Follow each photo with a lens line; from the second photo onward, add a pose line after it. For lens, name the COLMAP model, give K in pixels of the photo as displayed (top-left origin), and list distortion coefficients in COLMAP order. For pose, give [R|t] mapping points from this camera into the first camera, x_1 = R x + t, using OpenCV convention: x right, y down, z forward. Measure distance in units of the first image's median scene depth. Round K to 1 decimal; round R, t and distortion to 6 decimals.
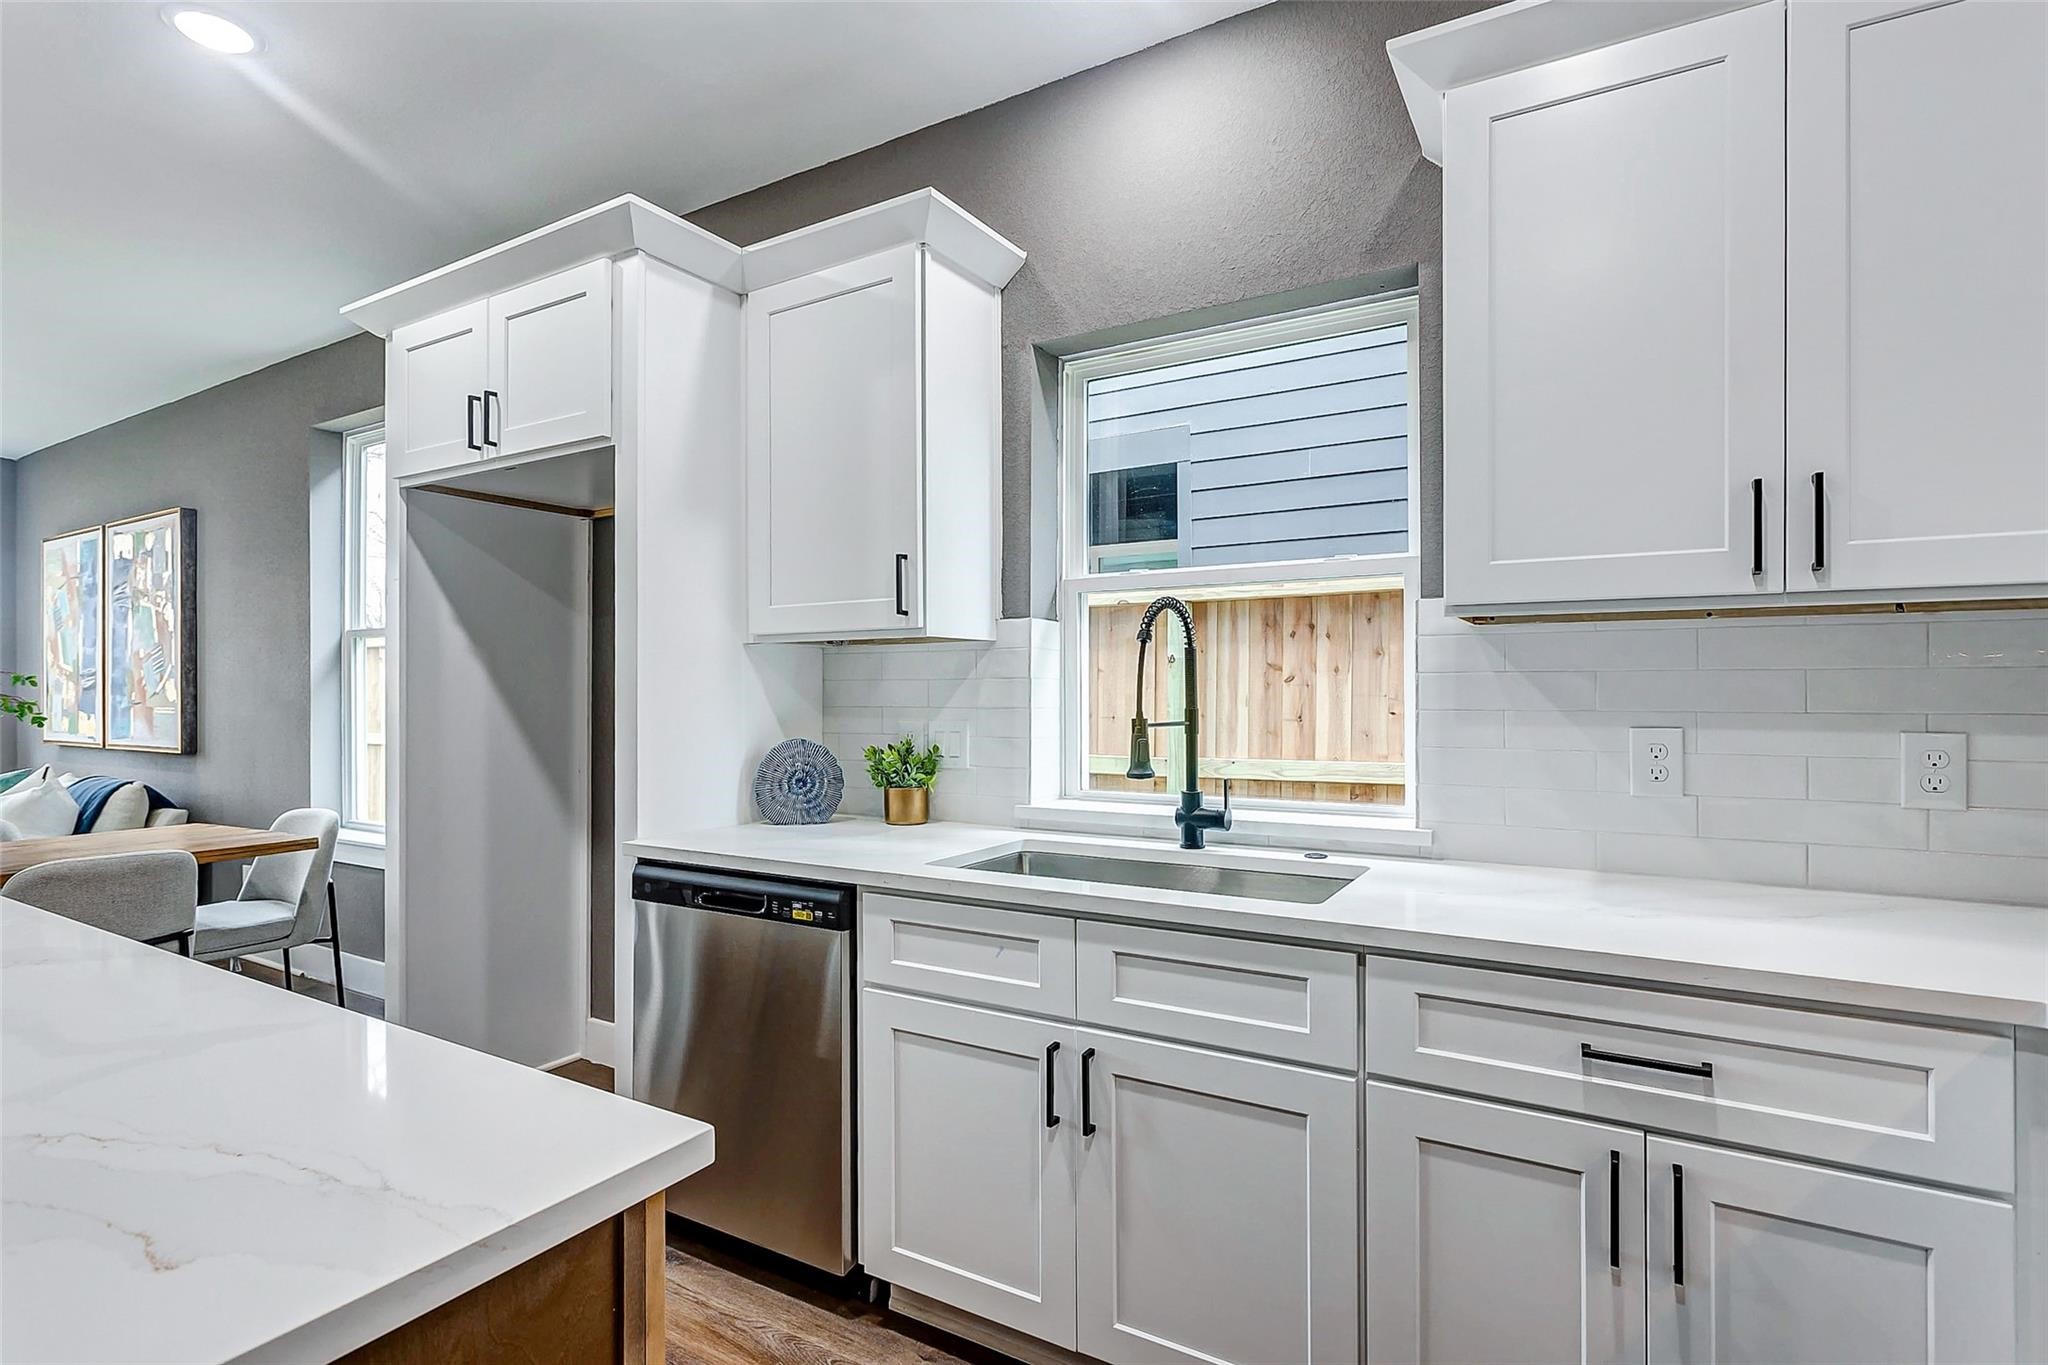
lens RADIAL K [[979.8, 0, 1019.1], [0, 979.8, 687.0], [0, 0, 1]] dist [-0.010660, 0.002383]
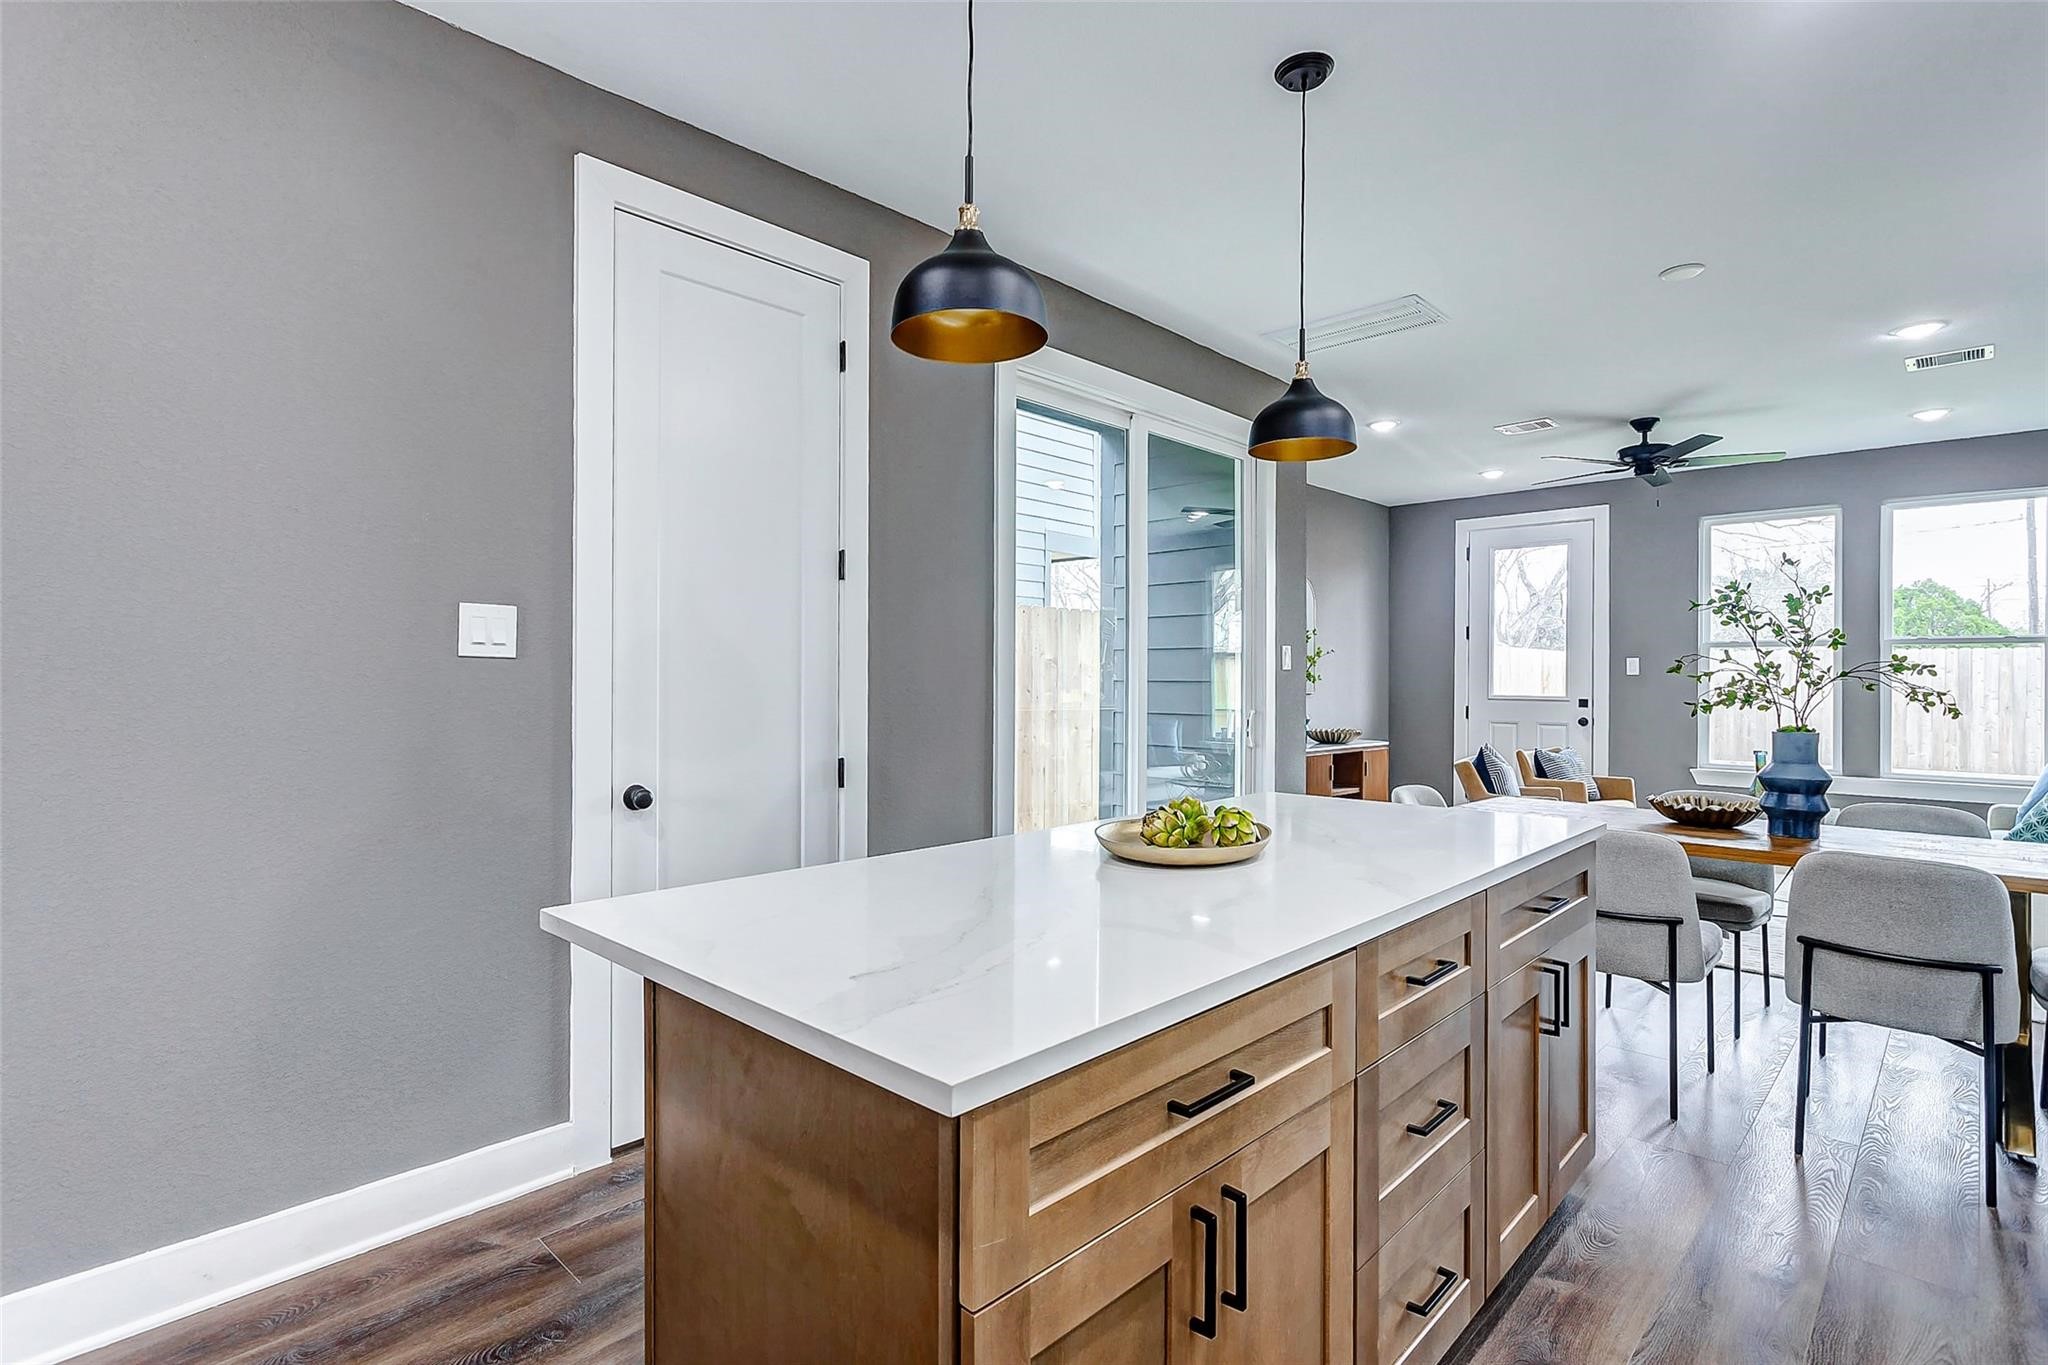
lens RADIAL K [[1034.0, 0, 1010.8], [0, 1034.0, 672.4], [0, 0, 1]] dist [0.010951, 0.000599]
pose [[-0.221836, -0.001073, -0.975083, 0.277124], [-0.000814, 0.999999, -0.000915, -0.005104], [0.975084, 0.000590, -0.221836, 0.450585]]
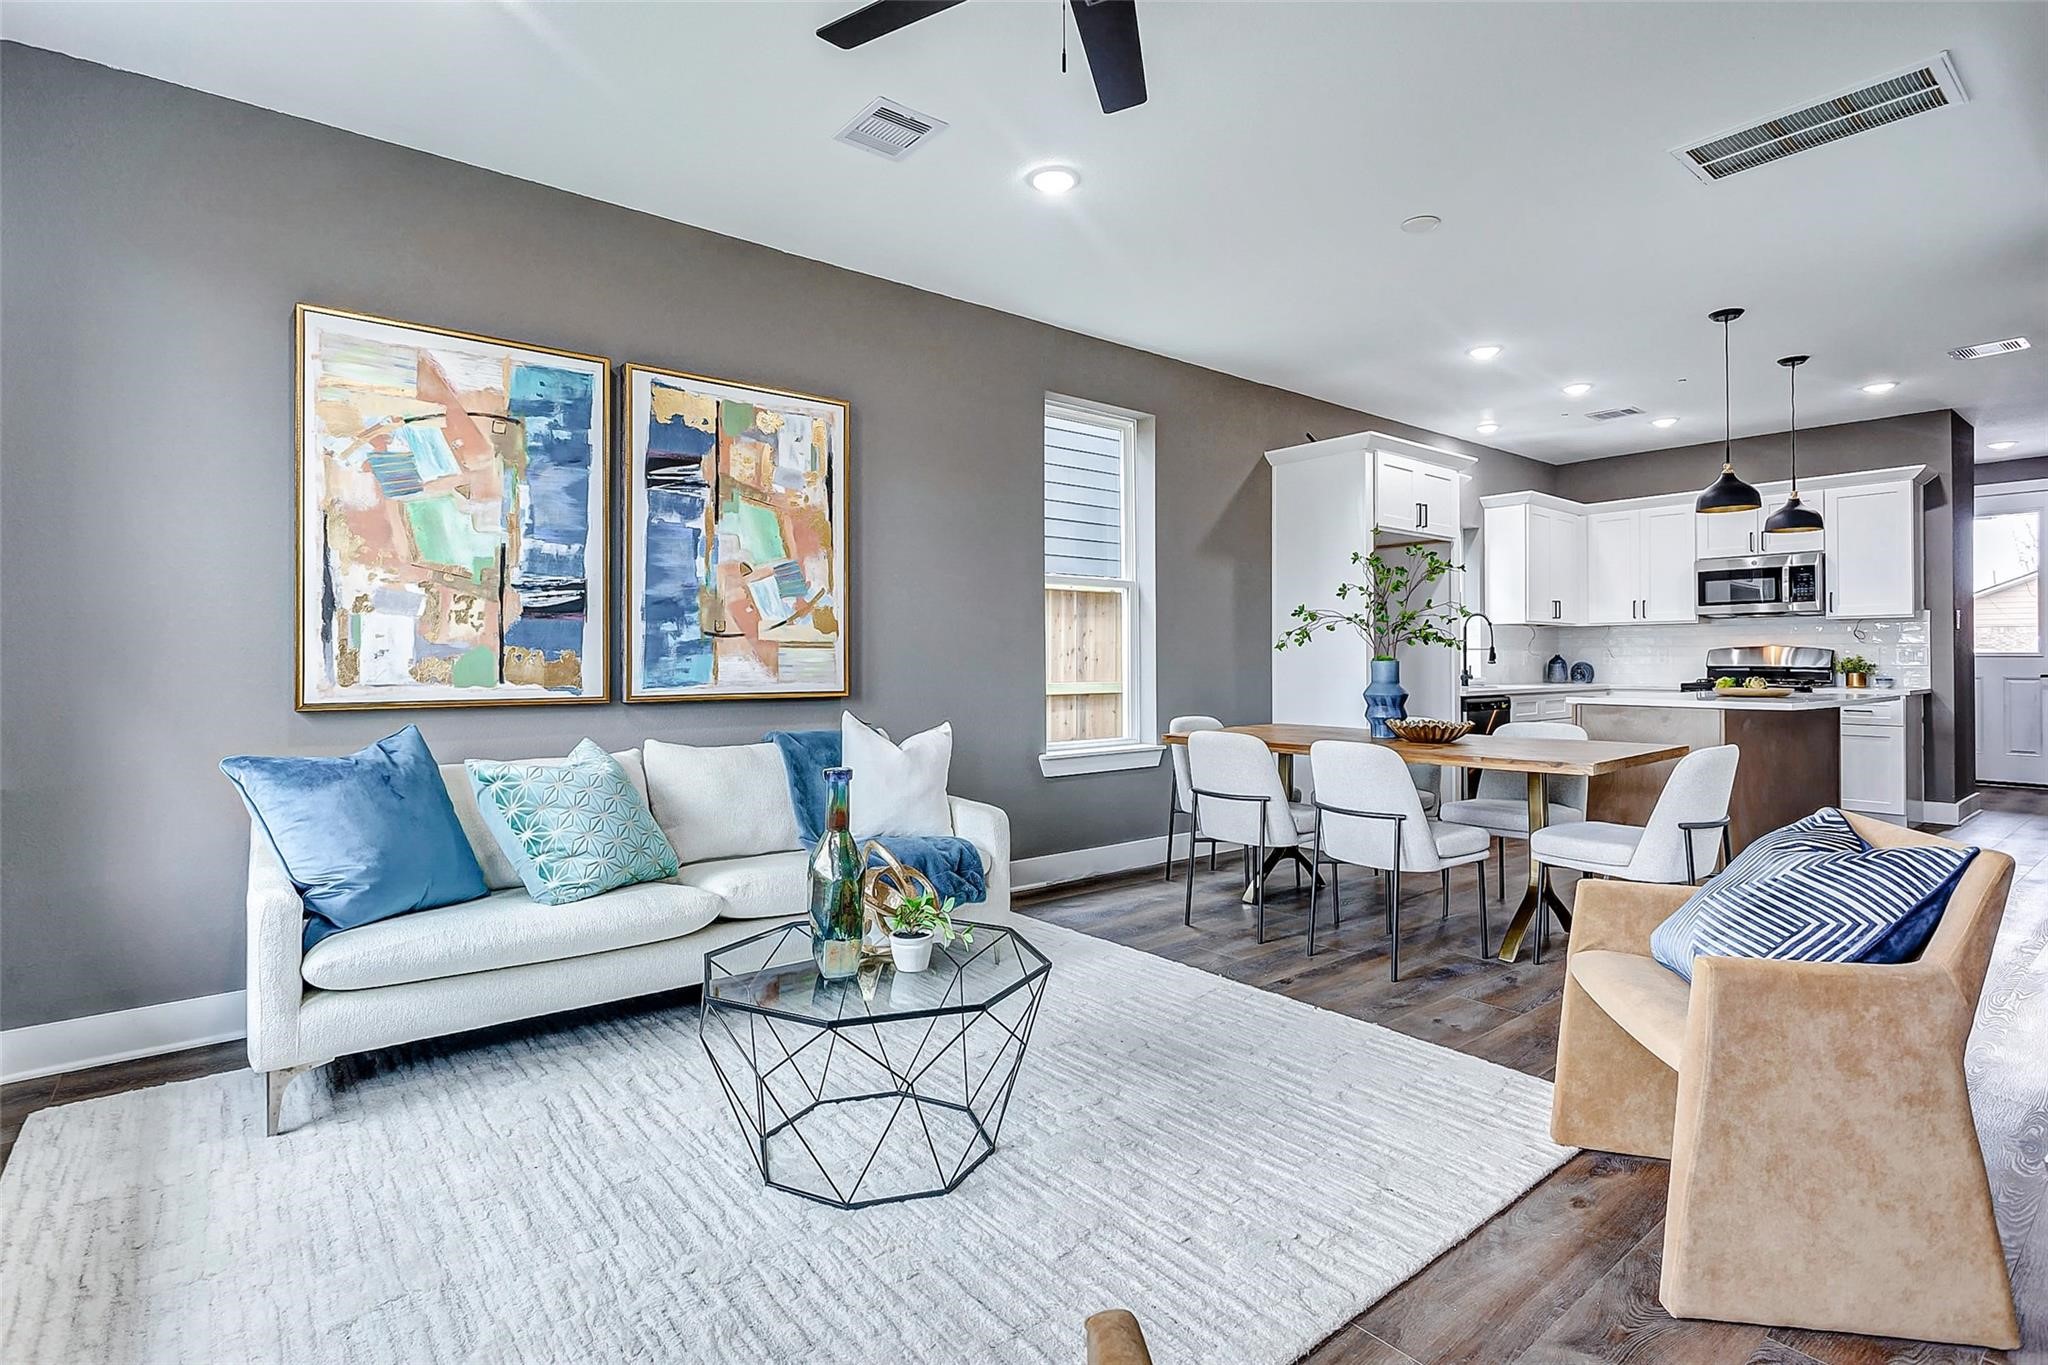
lens RADIAL K [[973.0, 0, 1041.3], [0, 973.0, 644.1], [0, 0, 1]] dist [-0.005626, -0.000453]
pose [[0.345134, 0.018583, 0.938370, -3.233820], [-0.000611, 0.999808, -0.019576, 0.079955], [-0.938553, 0.006183, 0.345079, 1.139639]]
